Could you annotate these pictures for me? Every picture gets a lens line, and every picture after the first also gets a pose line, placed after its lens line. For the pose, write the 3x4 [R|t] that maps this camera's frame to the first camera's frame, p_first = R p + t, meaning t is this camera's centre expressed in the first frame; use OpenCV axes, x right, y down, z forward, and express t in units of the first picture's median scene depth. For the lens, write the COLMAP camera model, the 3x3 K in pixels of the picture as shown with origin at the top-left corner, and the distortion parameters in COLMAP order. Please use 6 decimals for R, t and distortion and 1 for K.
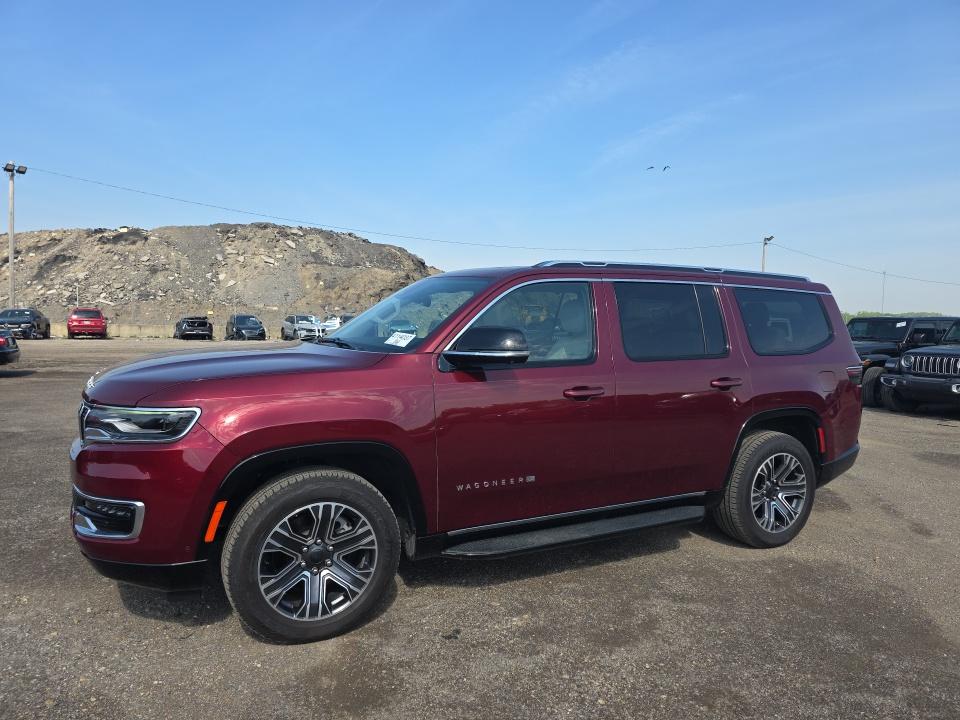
lens RADIAL K [[653.9, 0, 480.0], [0, 653.9, 360.0], [0, 0, 1]] dist [0.068516, -0.064168]
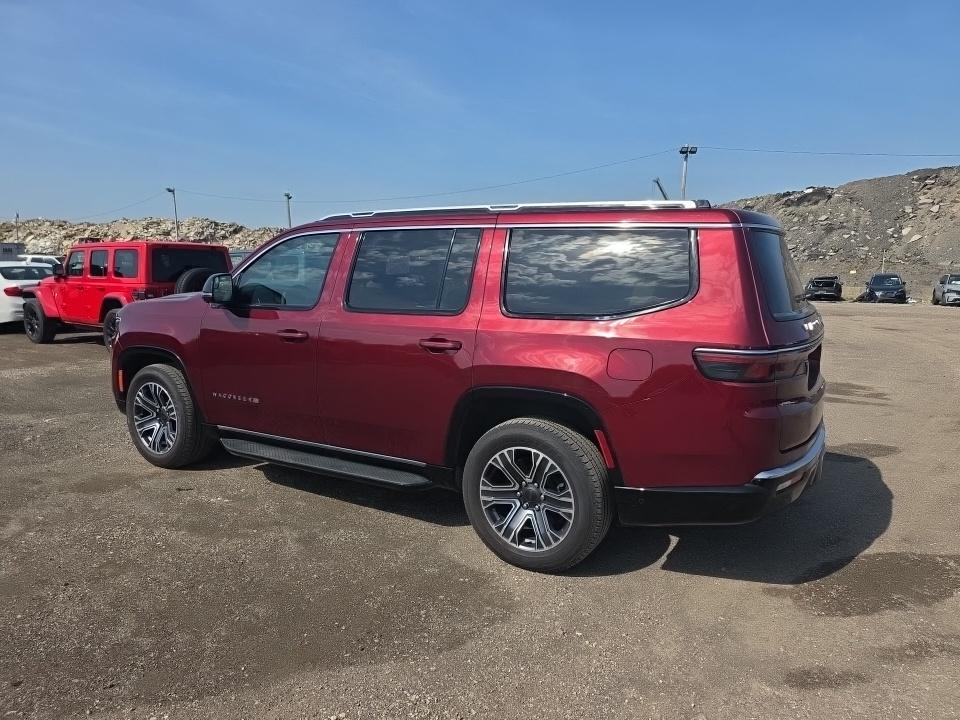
lens RADIAL K [[653.9, 0, 480.0], [0, 653.9, 360.0], [0, 0, 1]] dist [0.068516, -0.064168]
pose [[0.507956, 0.109762, -0.854361, 0.101998], [-0.060552, 0.993944, 0.091694, -0.002077], [0.859252, 0.005157, 0.511526, 0.056255]]
